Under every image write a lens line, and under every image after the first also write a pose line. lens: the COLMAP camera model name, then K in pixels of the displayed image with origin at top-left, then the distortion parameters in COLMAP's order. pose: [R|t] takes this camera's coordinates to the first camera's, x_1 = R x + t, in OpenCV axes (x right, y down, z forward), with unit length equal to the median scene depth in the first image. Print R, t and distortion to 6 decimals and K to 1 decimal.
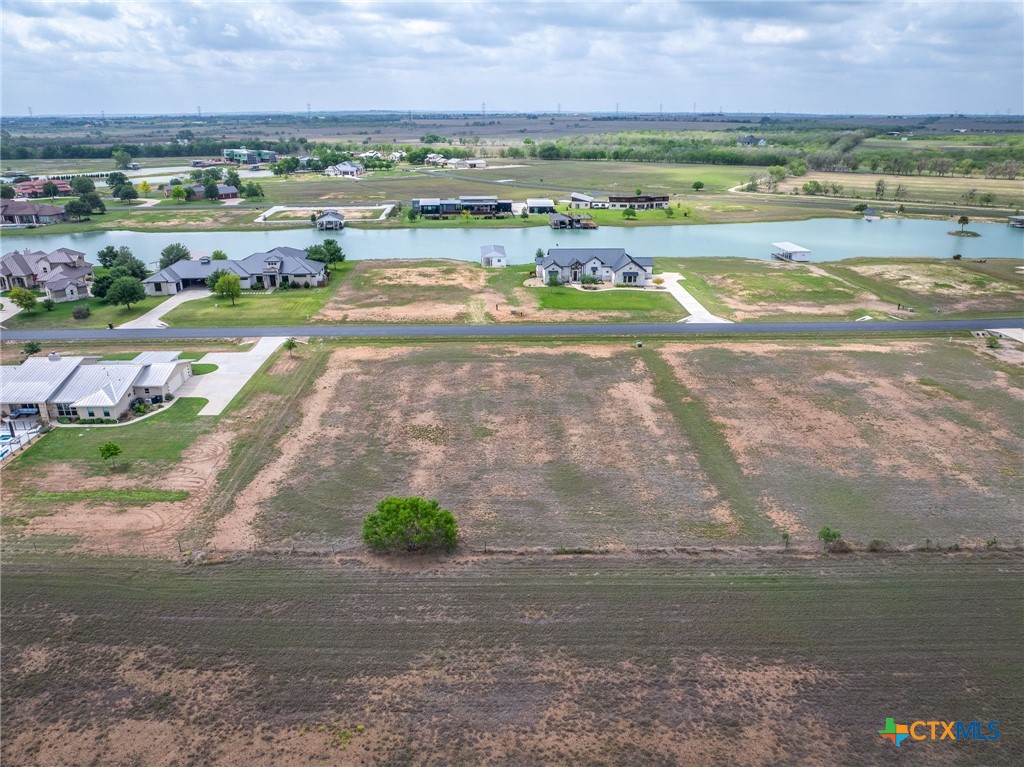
lens RADIAL K [[721.5, 0, 517.4], [0, 721.5, 380.6], [0, 0, 1]] dist [-0.037572, 0.006304]
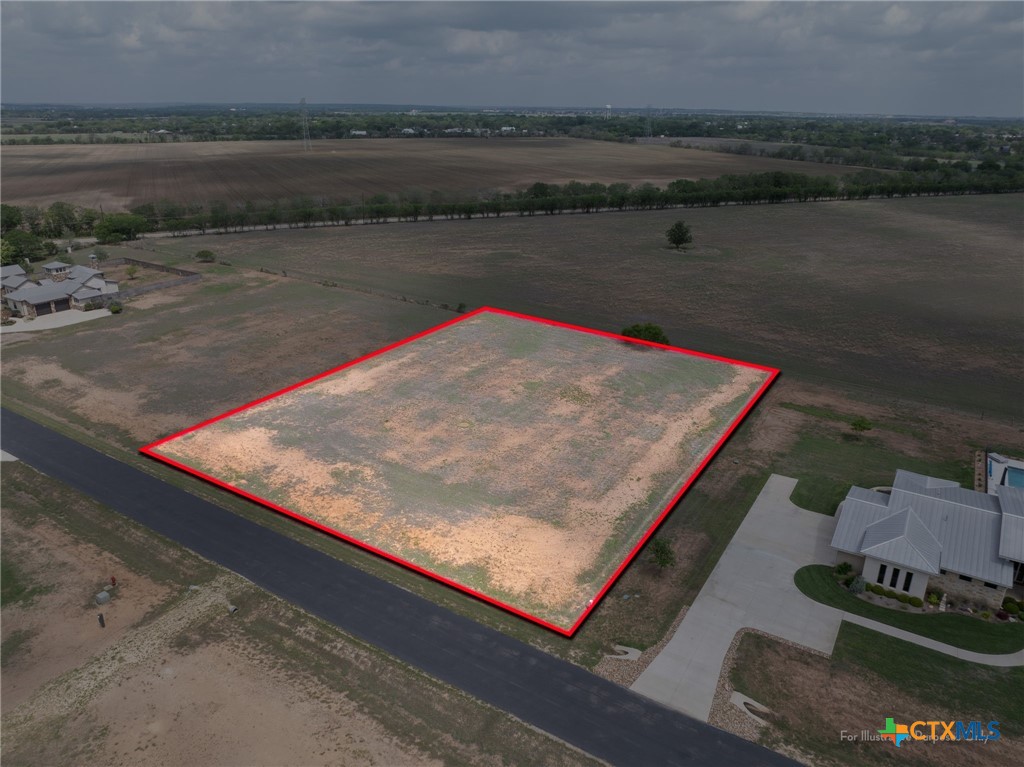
lens RADIAL K [[721.5, 0, 517.4], [0, 721.5, 380.6], [0, 0, 1]] dist [-0.037572, 0.006304]
pose [[-0.822647, -0.210063, 0.528323, -0.388282], [0.193056, 0.770826, 0.607089, -0.392726], [-0.534772, 0.601416, -0.593564, 1.049648]]
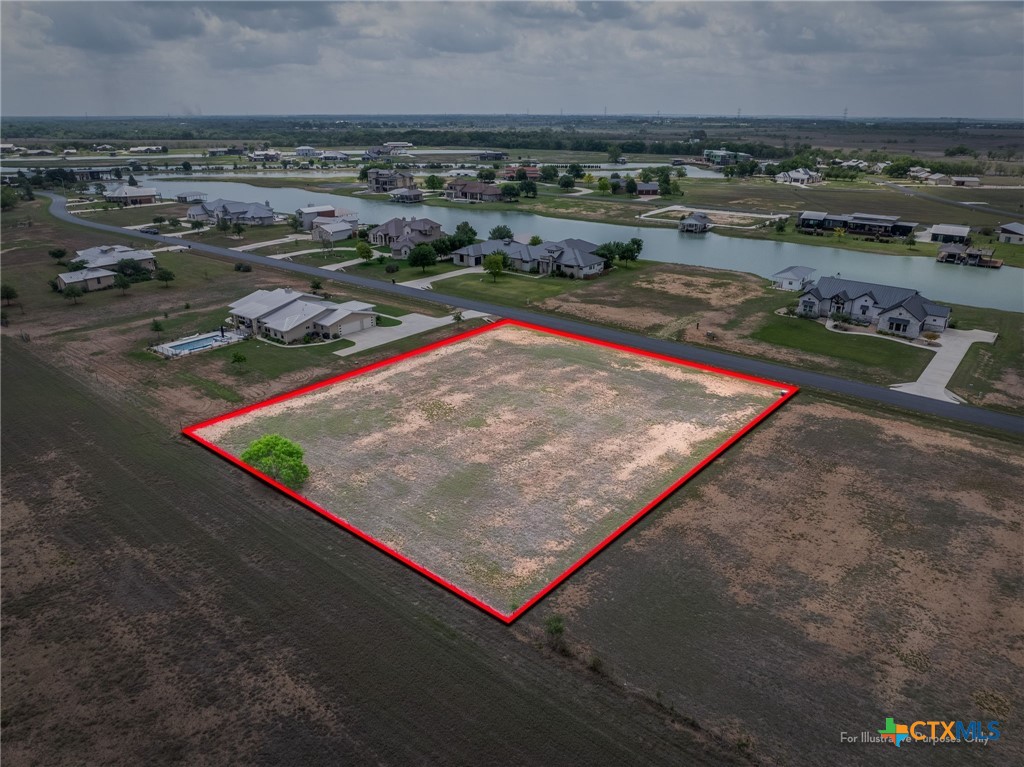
lens RADIAL K [[721.5, 0, 517.4], [0, 721.5, 380.6], [0, 0, 1]] dist [-0.037572, 0.006304]
pose [[0.757270, 0.231282, -0.610778, 0.386290], [-0.233885, 0.969208, 0.077027, -0.051733], [0.609786, 0.084521, 0.788046, 0.135281]]
